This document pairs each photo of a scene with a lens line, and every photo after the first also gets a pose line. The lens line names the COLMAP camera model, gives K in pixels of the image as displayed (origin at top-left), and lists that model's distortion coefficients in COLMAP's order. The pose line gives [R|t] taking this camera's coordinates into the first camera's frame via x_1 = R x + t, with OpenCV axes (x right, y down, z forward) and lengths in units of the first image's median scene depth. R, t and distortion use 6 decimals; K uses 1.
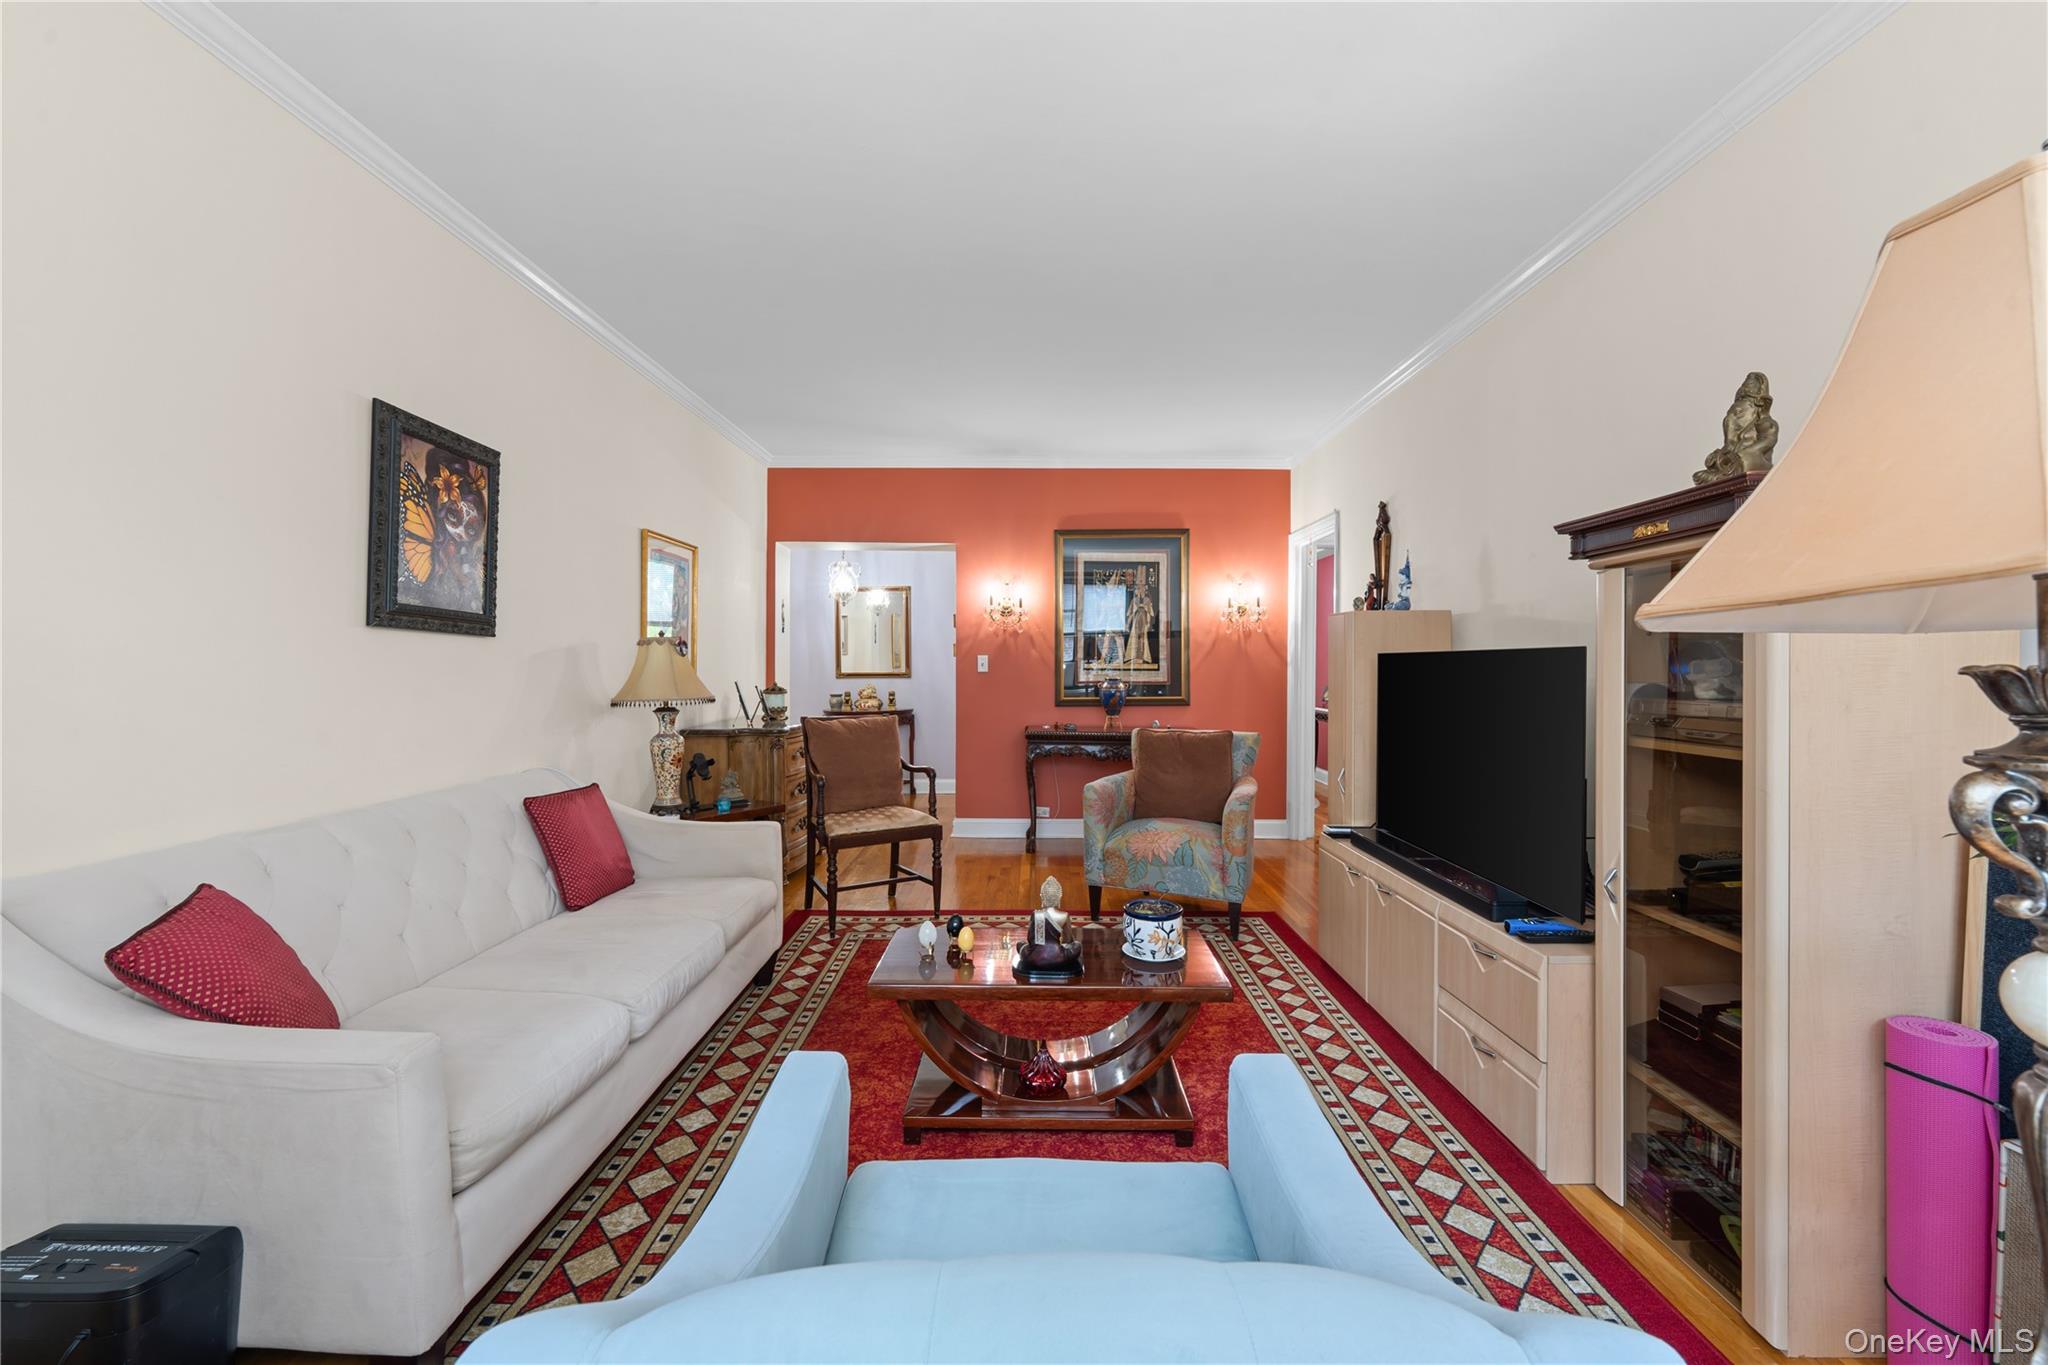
lens RADIAL K [[820.8, 0, 1017.2], [0, 820.8, 675.5], [0, 0, 1]] dist [0.000053, -0.000545]
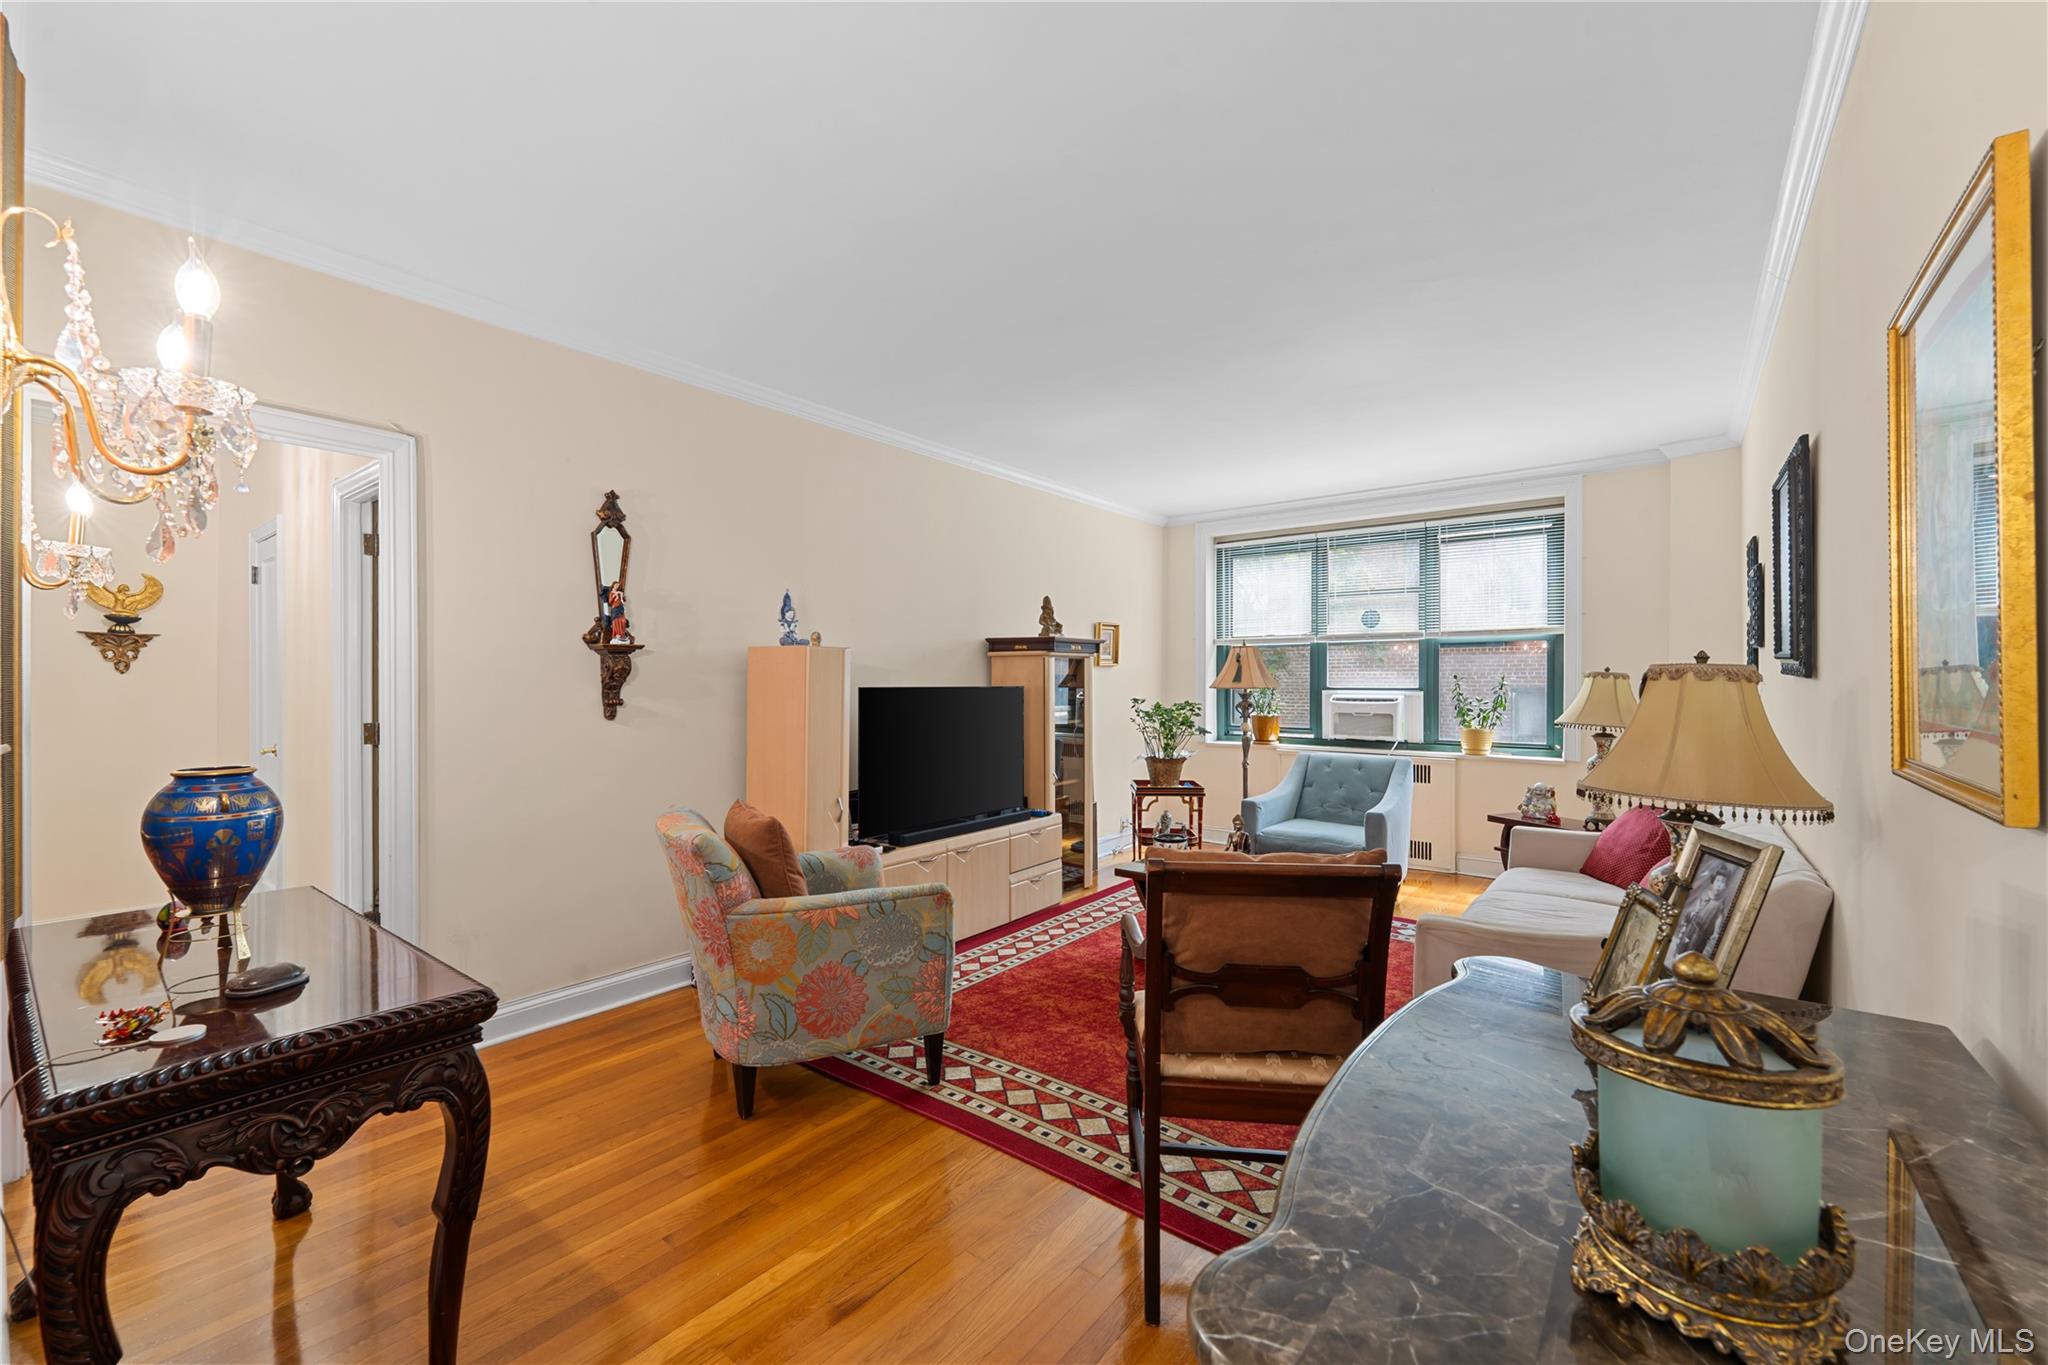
lens RADIAL K [[820.8, 0, 1027.0], [0, 820.8, 681.4], [0, 0, 1]] dist [0.000053, -0.000545]
pose [[-0.797056, -0.002557, 0.603899, -0.537880], [0.001923, 0.999975, 0.006773, -0.051182], [-0.603902, 0.006560, -0.797032, 2.150395]]
